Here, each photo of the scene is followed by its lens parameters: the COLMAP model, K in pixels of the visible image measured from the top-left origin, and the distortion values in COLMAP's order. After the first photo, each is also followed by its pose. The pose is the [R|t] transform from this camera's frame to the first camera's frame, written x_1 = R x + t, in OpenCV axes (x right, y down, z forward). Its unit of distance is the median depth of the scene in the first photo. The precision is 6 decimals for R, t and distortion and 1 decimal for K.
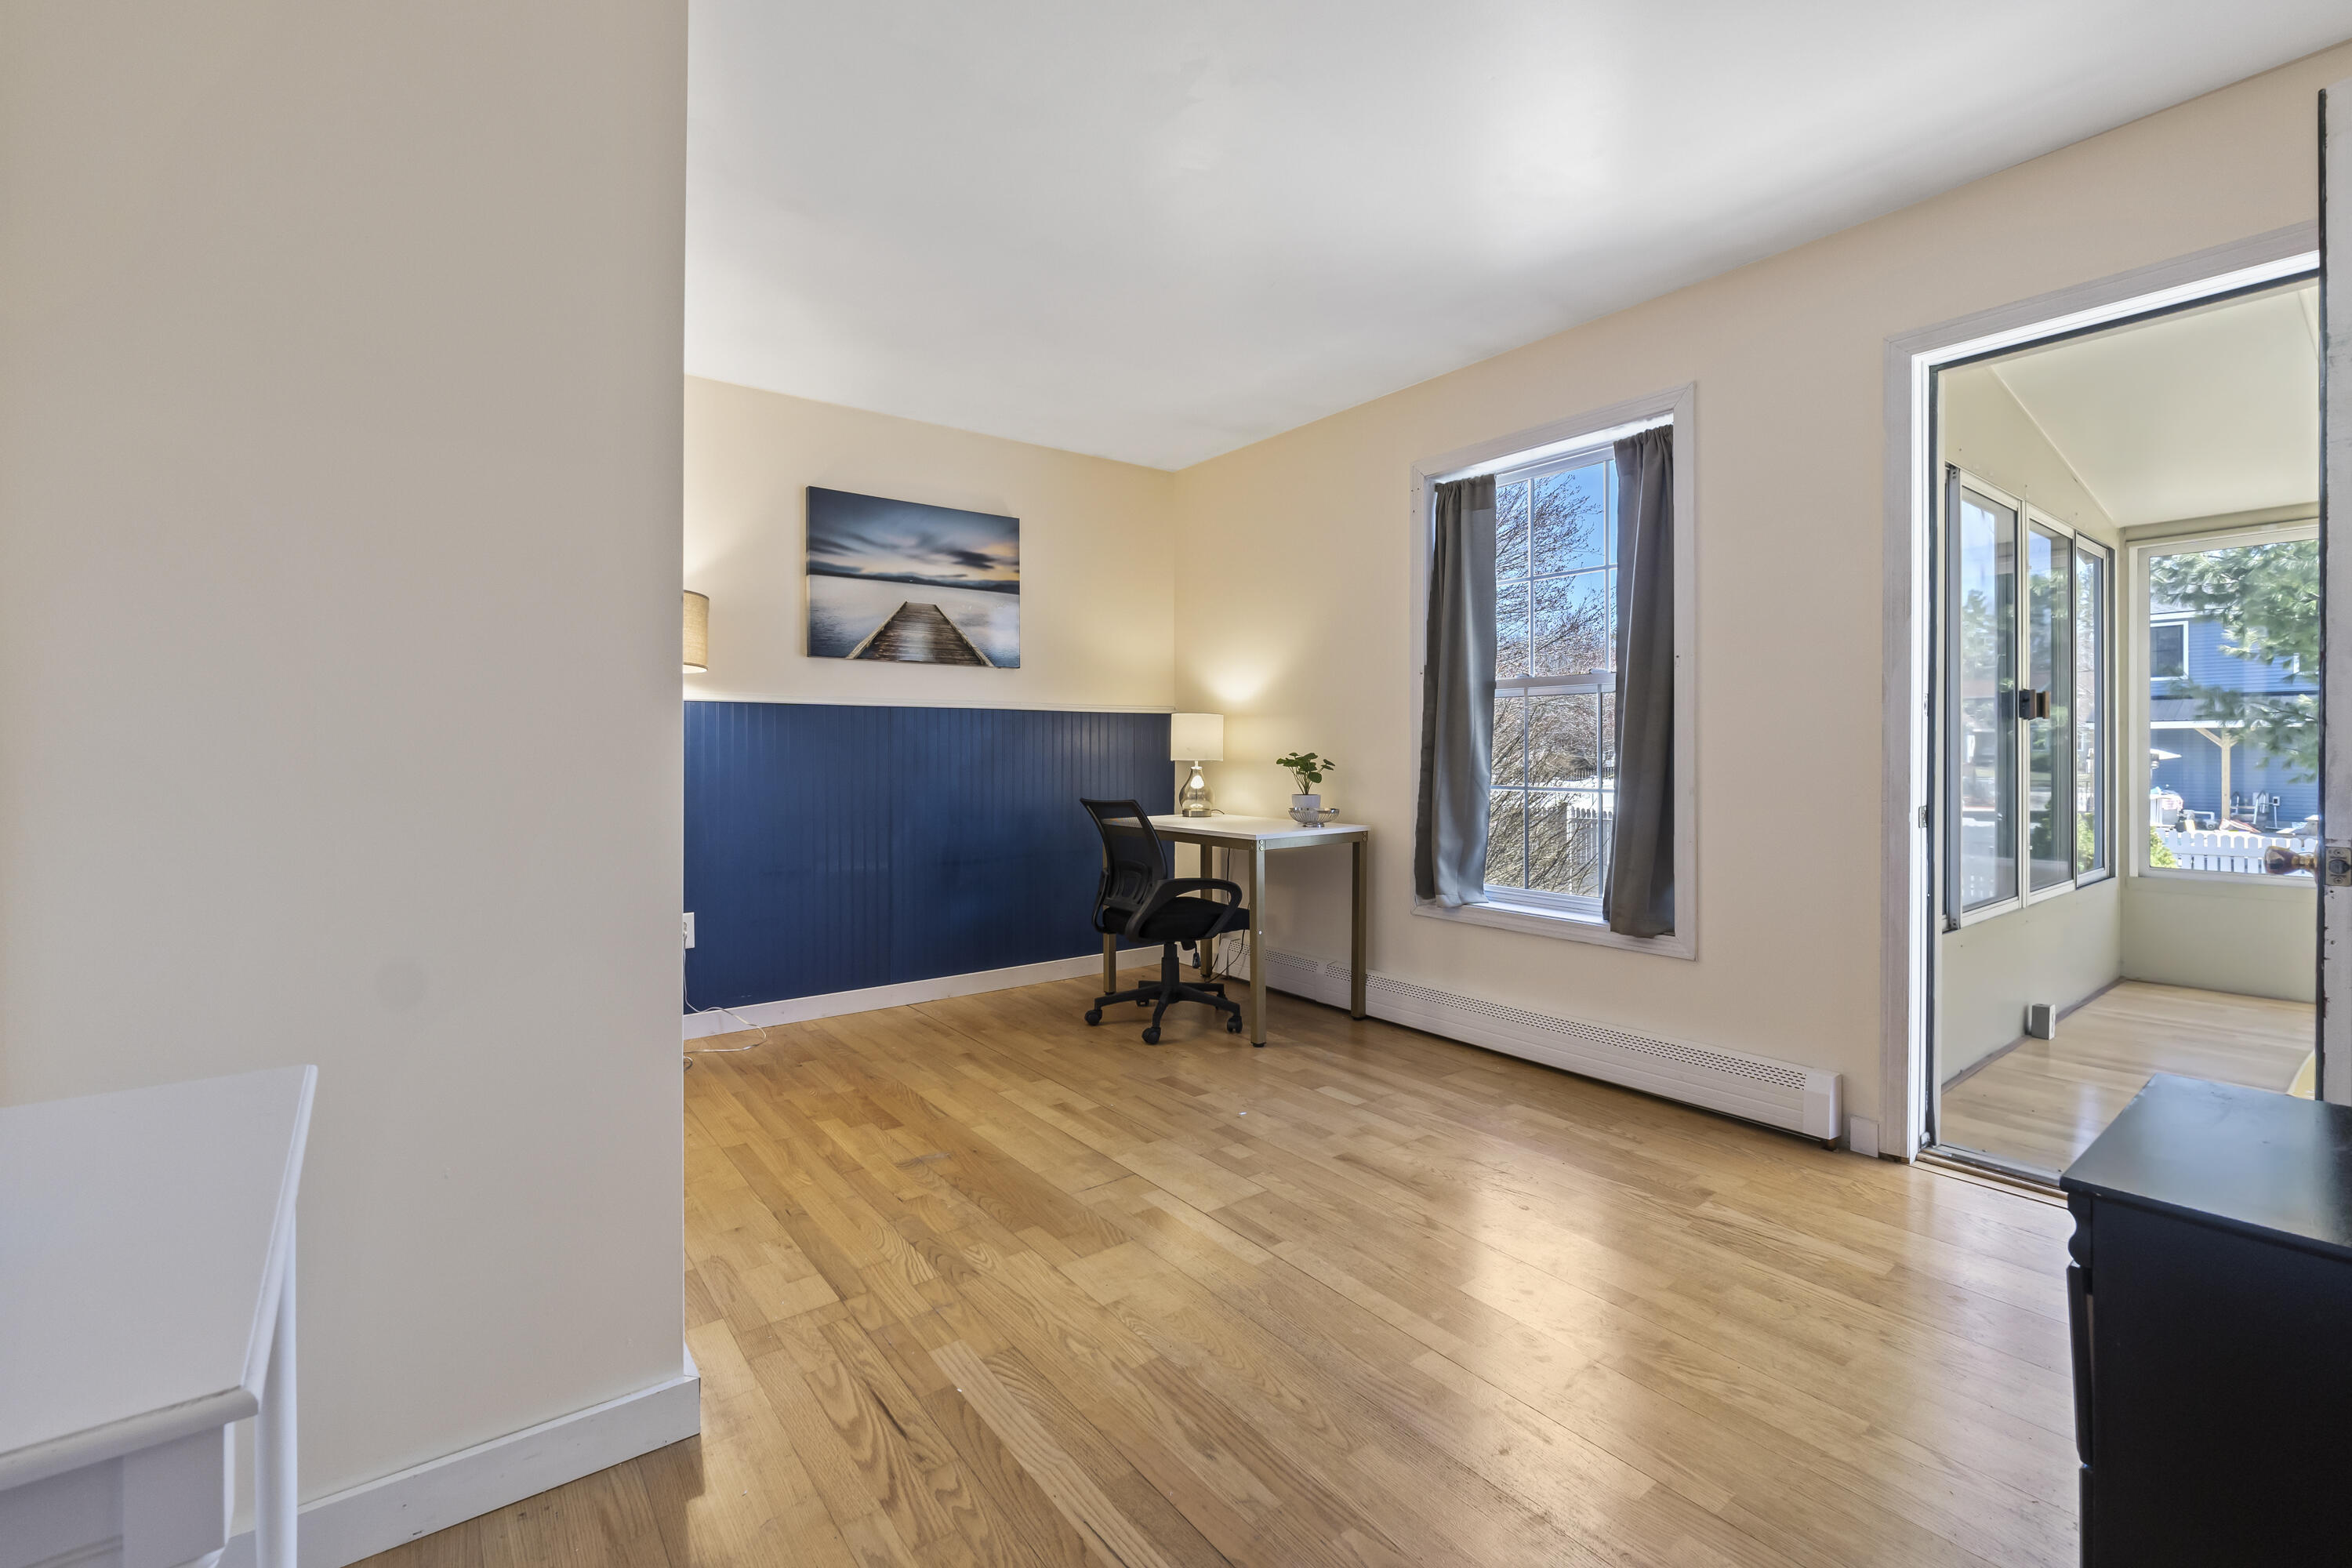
lens RADIAL K [[992.4, 0, 1182.2], [0, 992.4, 763.1], [0, 0, 1]] dist [-0.010092, 0.000893]
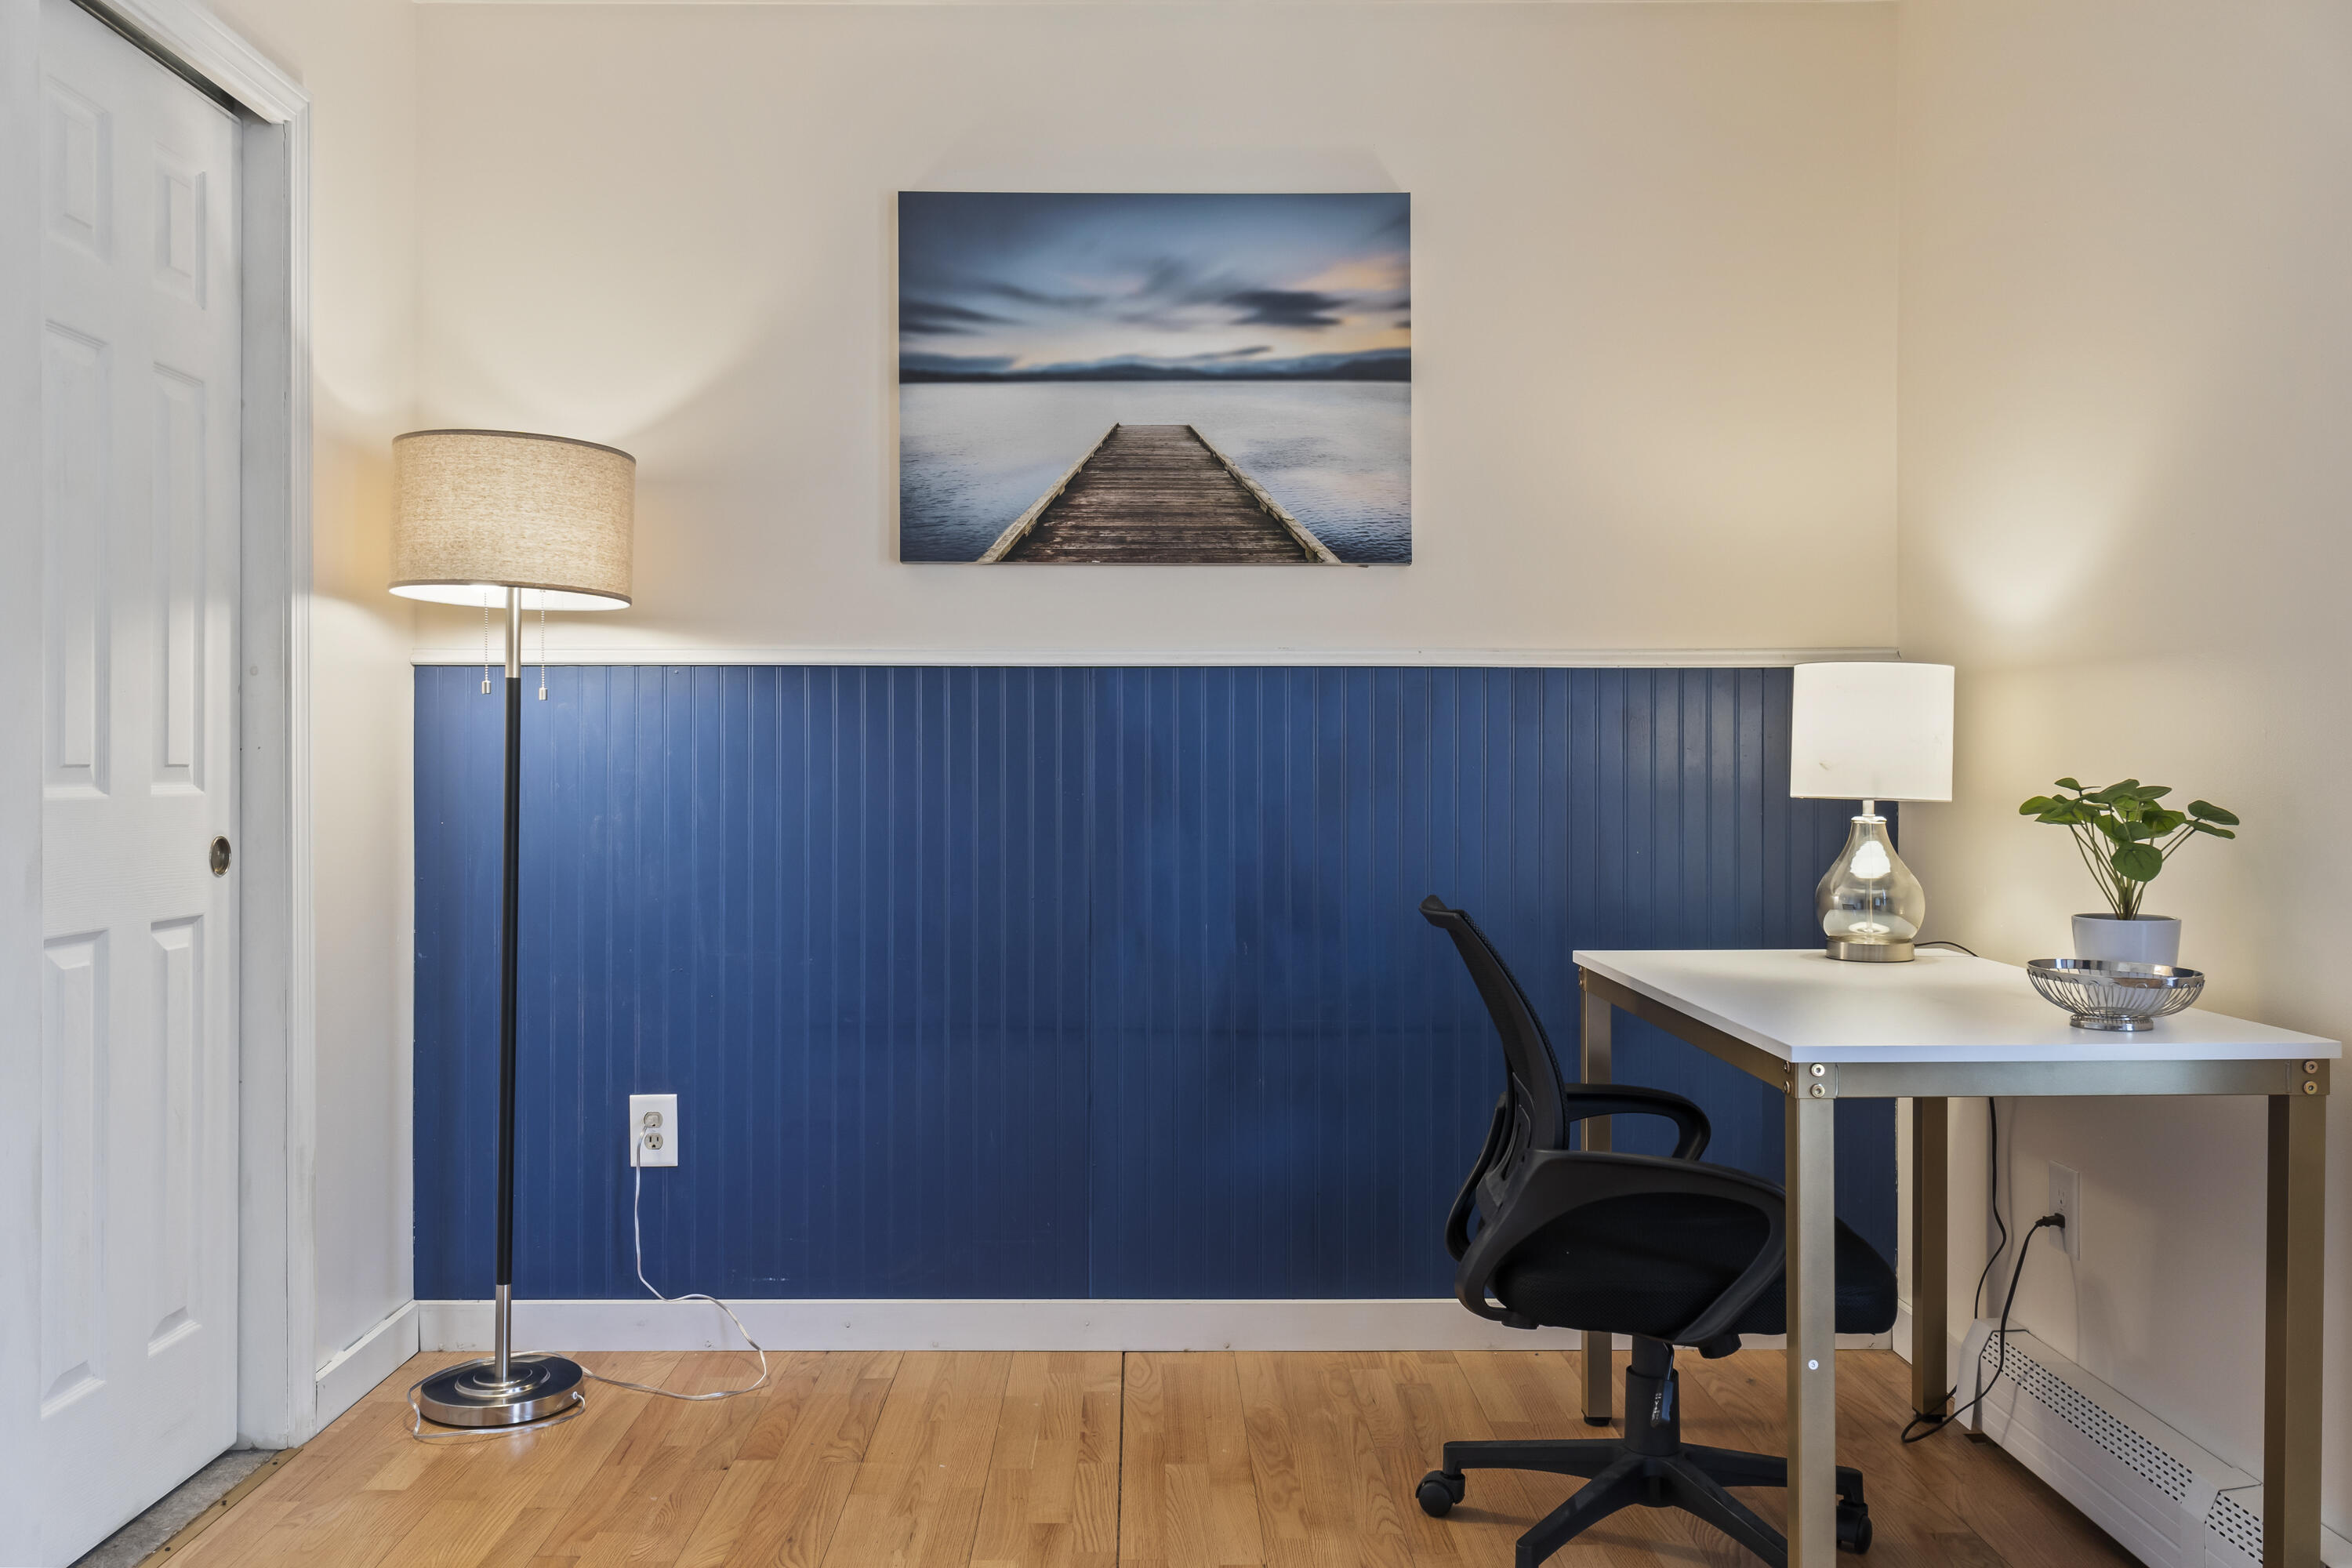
lens RADIAL K [[1827.8, 0, 1175.5], [0, 1827.8, 786.6], [0, 0, 1]] dist [-0.000001, -0.008042]
pose [[0.801313, 0.010013, -0.598161, 0.221469], [-0.010539, 0.999941, 0.002620, -0.006366], [0.598152, 0.004204, 0.801371, 0.372804]]
